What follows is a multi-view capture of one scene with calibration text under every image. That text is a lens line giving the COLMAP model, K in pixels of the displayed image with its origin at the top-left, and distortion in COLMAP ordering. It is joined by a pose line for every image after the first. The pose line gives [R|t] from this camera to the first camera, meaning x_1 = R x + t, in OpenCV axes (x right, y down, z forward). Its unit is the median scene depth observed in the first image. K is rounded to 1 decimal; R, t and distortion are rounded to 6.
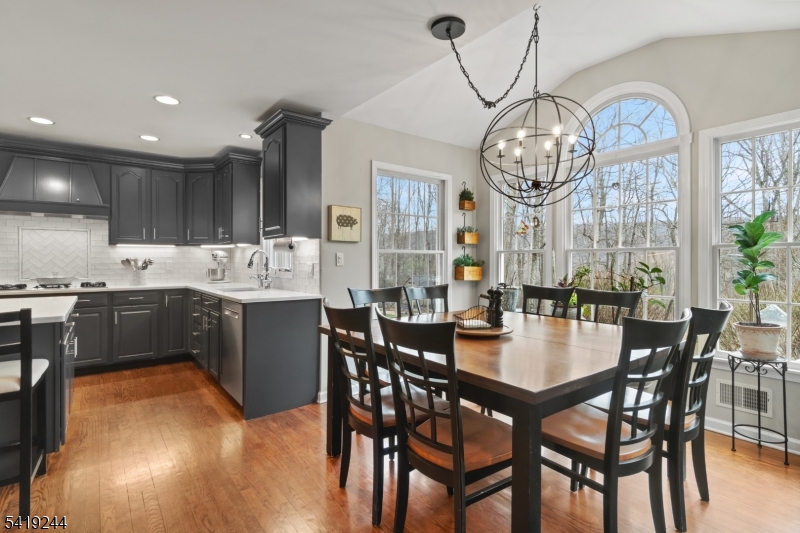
lens RADIAL K [[393.4, 0, 397.8], [0, 393.4, 261.0], [0, 0, 1]] dist [0.002360, -0.002470]
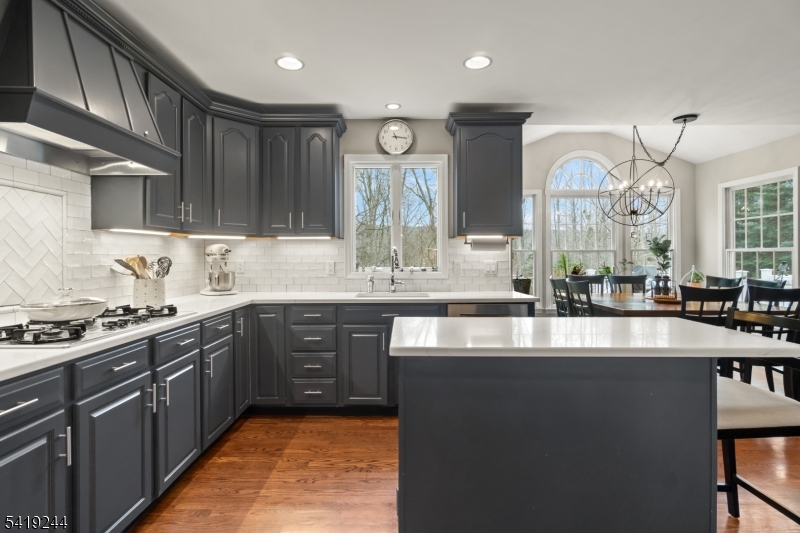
lens RADIAL K [[414.9, 0, 396.9], [0, 414.9, 259.8], [0, 0, 1]] dist [-0.000800, 0.001161]
pose [[0.610772, -0.008048, 0.791765, -1.038654], [0.003508, 0.999966, 0.007457, -0.006283], [-0.791799, -0.001777, 0.610780, 0.461231]]
